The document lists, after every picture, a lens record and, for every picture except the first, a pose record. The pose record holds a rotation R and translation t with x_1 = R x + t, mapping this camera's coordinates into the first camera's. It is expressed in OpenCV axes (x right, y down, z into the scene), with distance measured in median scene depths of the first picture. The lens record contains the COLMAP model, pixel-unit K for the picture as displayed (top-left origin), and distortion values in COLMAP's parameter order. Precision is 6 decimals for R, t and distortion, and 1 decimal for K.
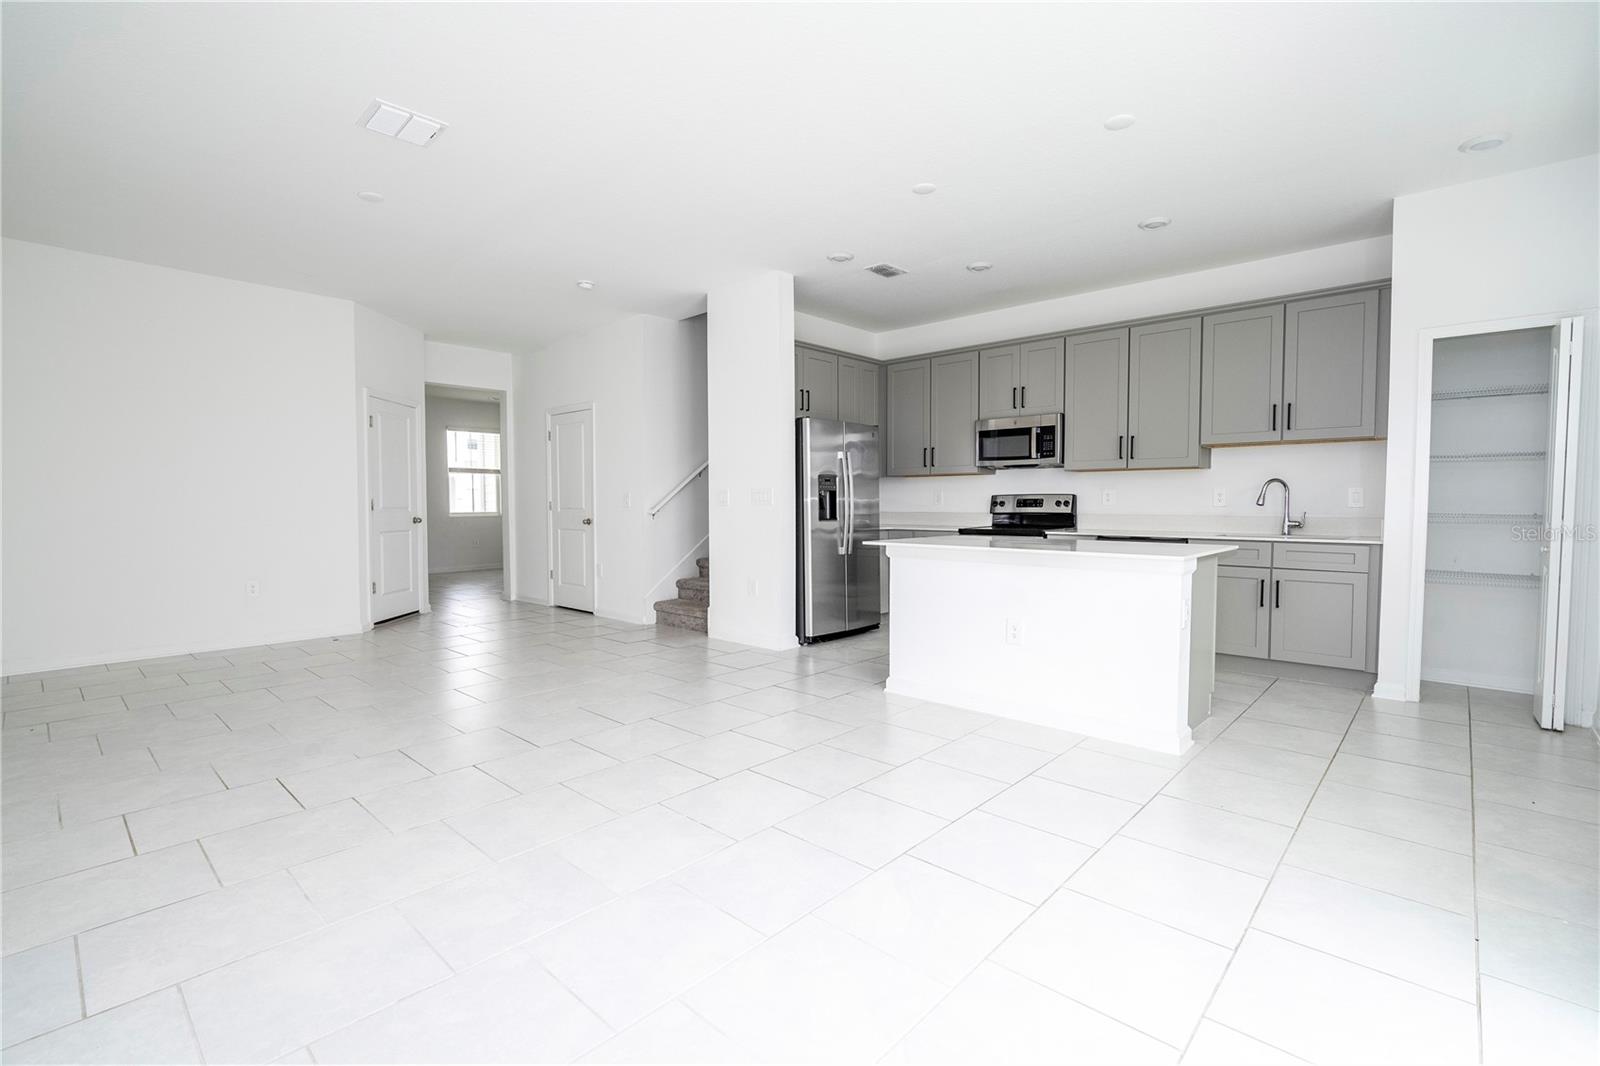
lens RADIAL K [[714.0, 0, 807.5], [0, 714.0, 531.0], [0, 0, 1]] dist [-0.002281, 0.000294]
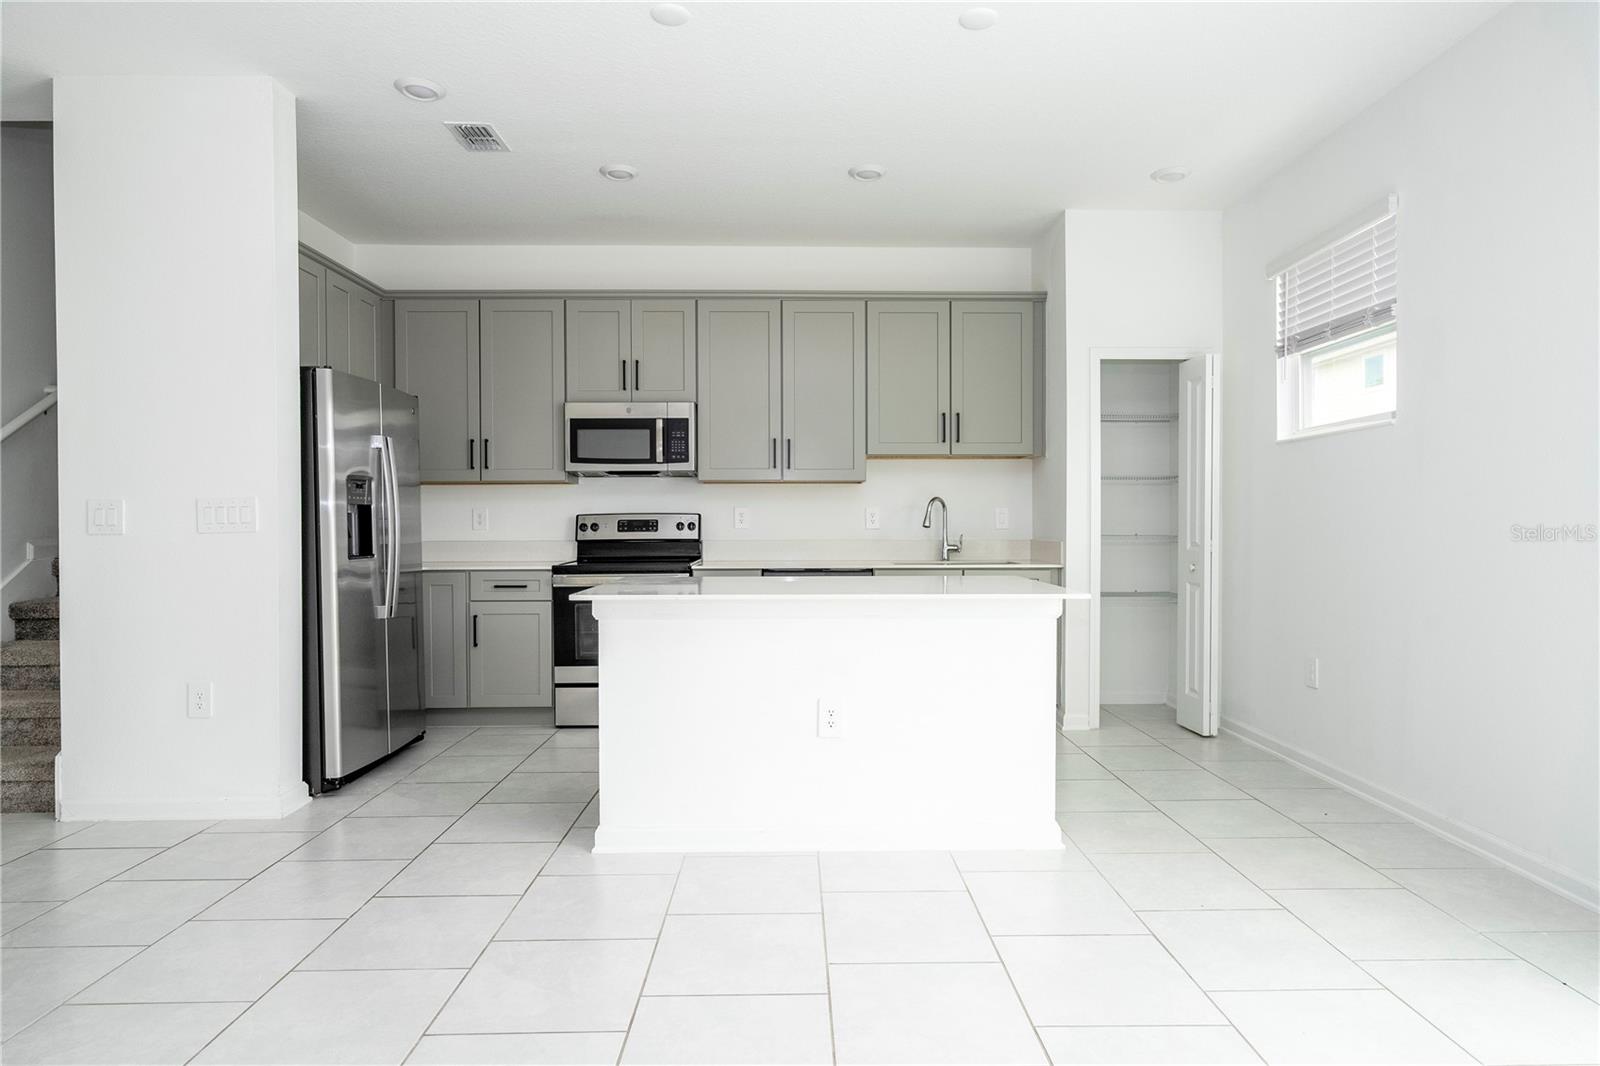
lens RADIAL K [[909.1, 0, 815.6], [0, 909.1, 533.2], [0, 0, 1]] dist [0.000598, 0.001874]
pose [[0.726815, -0.010220, 0.686757, -0.207155], [0.030331, 0.999391, -0.017227, -0.012671], [-0.686163, 0.033351, 0.726683, 0.262511]]
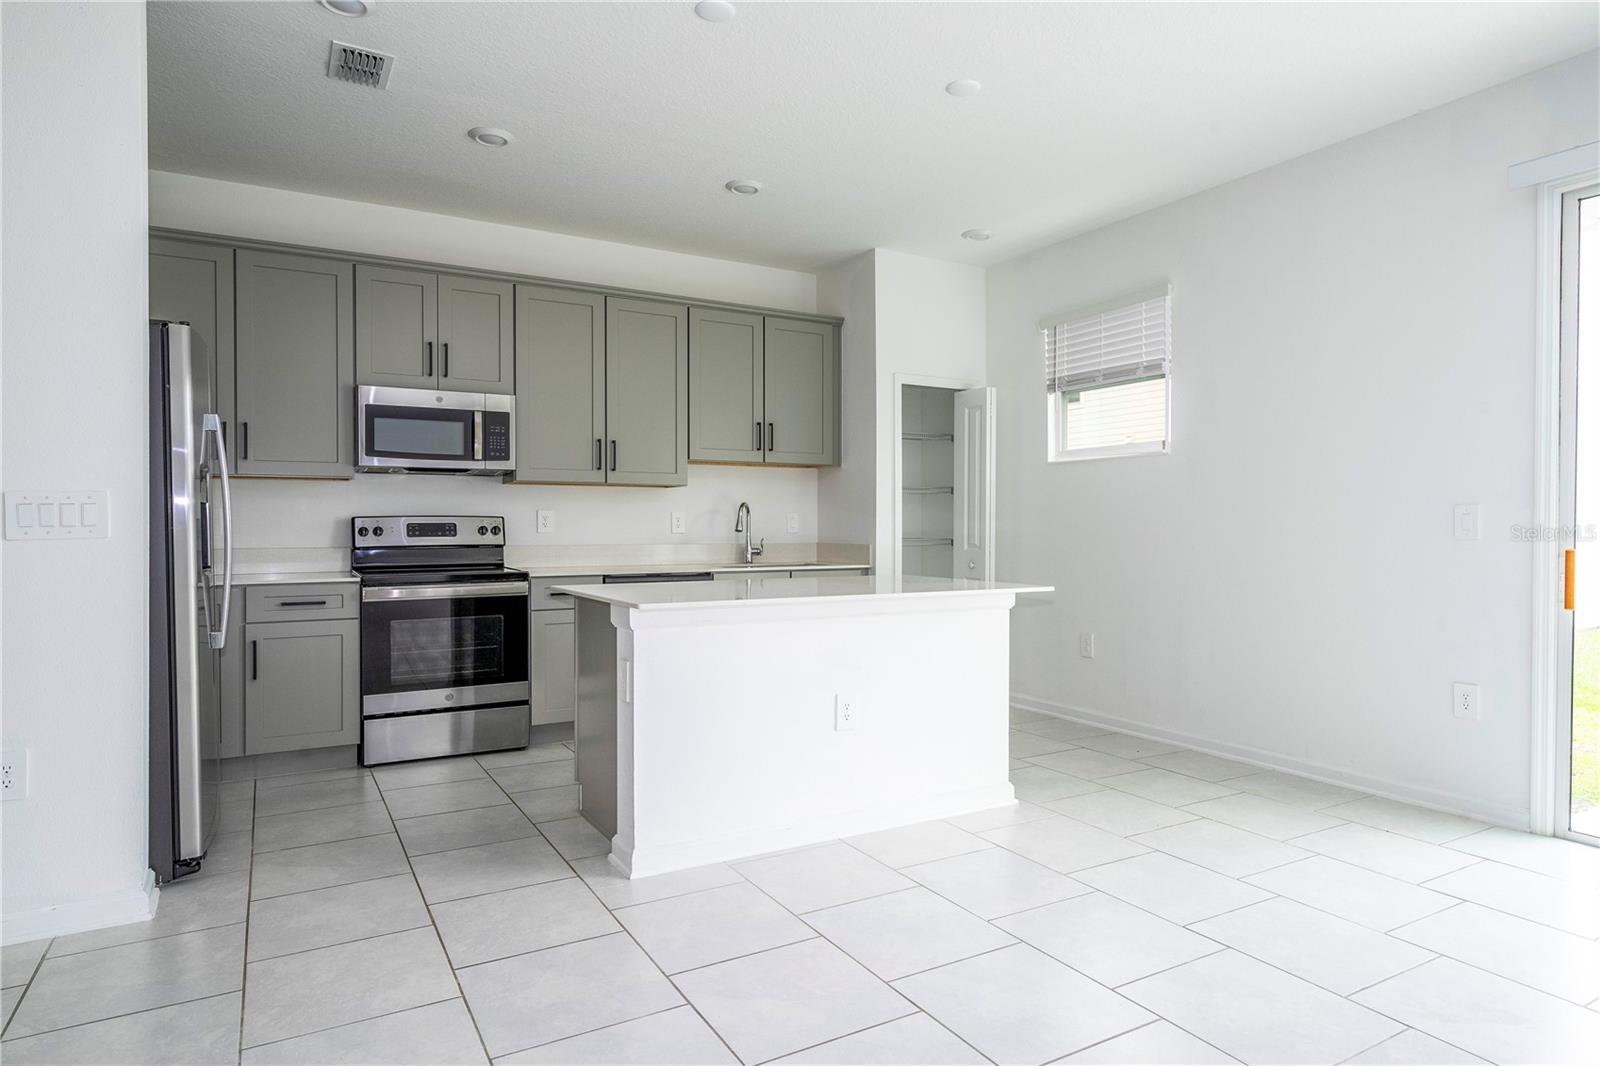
lens RADIAL K [[909.1, 0, 809.1], [0, 909.1, 531.9], [0, 0, 1]] dist [0.000598, 0.001874]
pose [[0.313293, -0.006382, 0.949635, -0.394260], [0.038696, 0.999233, -0.006051, -0.022961], [-0.948868, 0.038643, 0.313300, 0.508563]]
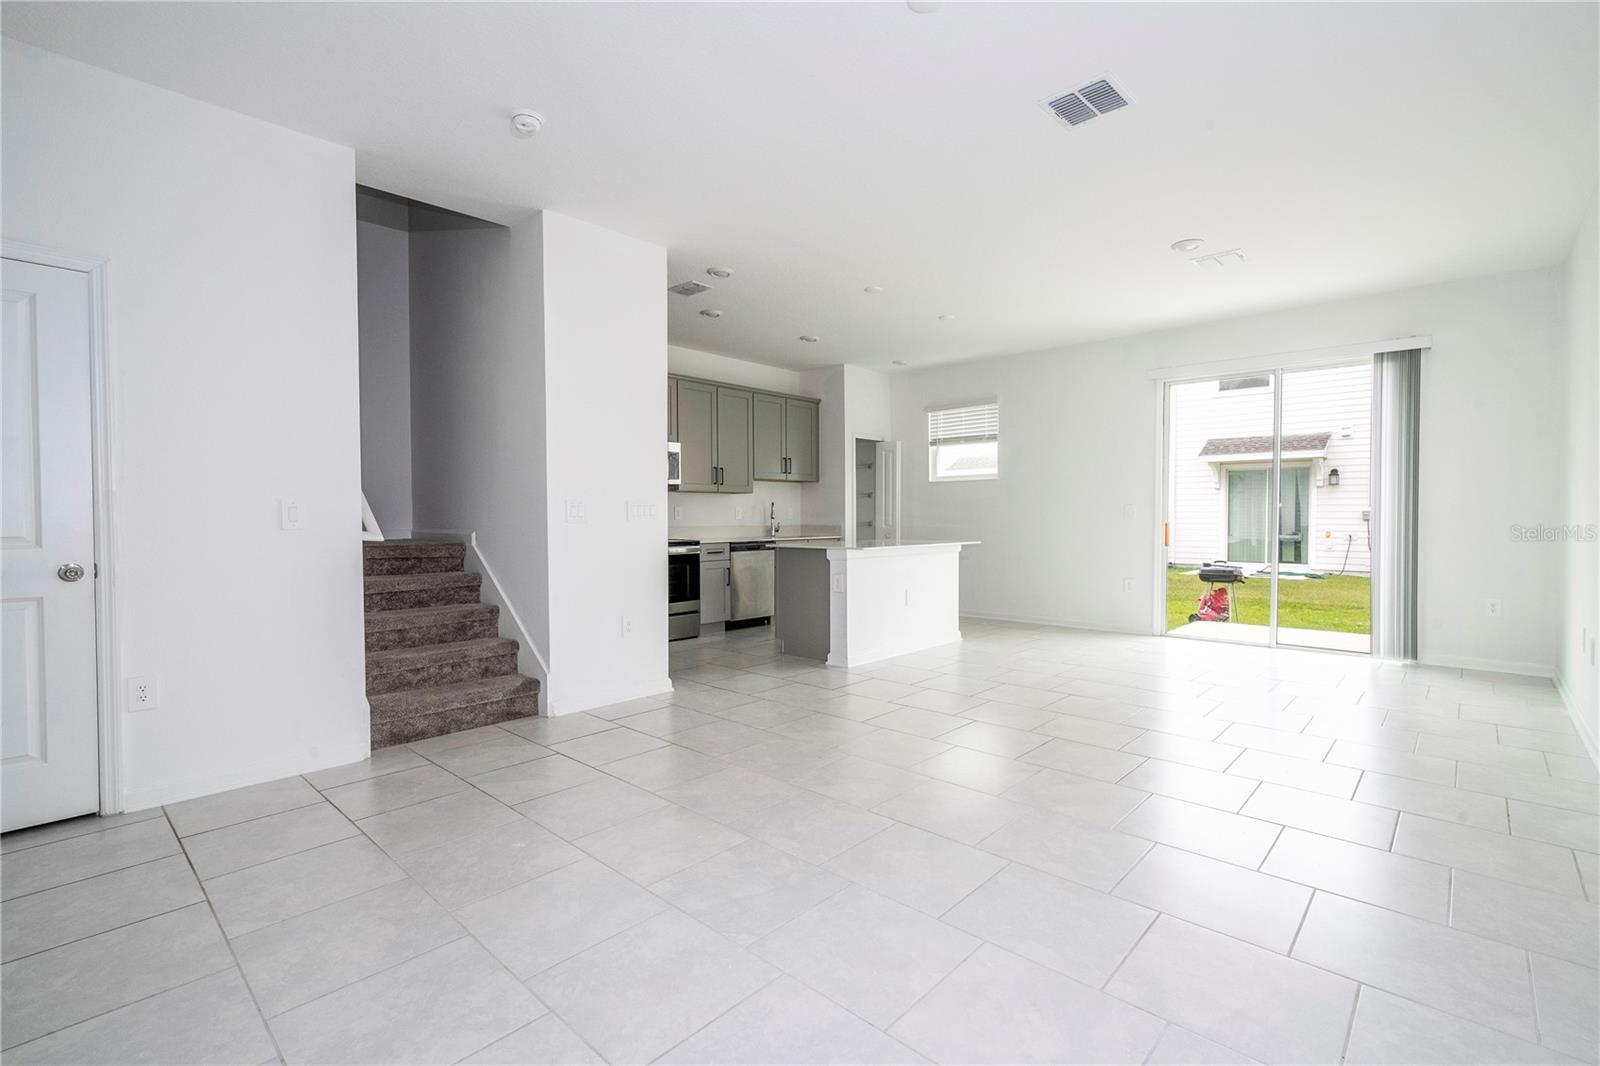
lens RADIAL K [[714.0, 0, 811.8], [0, 714.0, 529.5], [0, 0, 1]] dist [-0.002281, 0.000294]
pose [[0.006724, -0.019354, 0.999790, -0.895401], [0.045304, 0.998792, 0.019030, -0.034360], [-0.998951, 0.045166, 0.007592, 0.823110]]
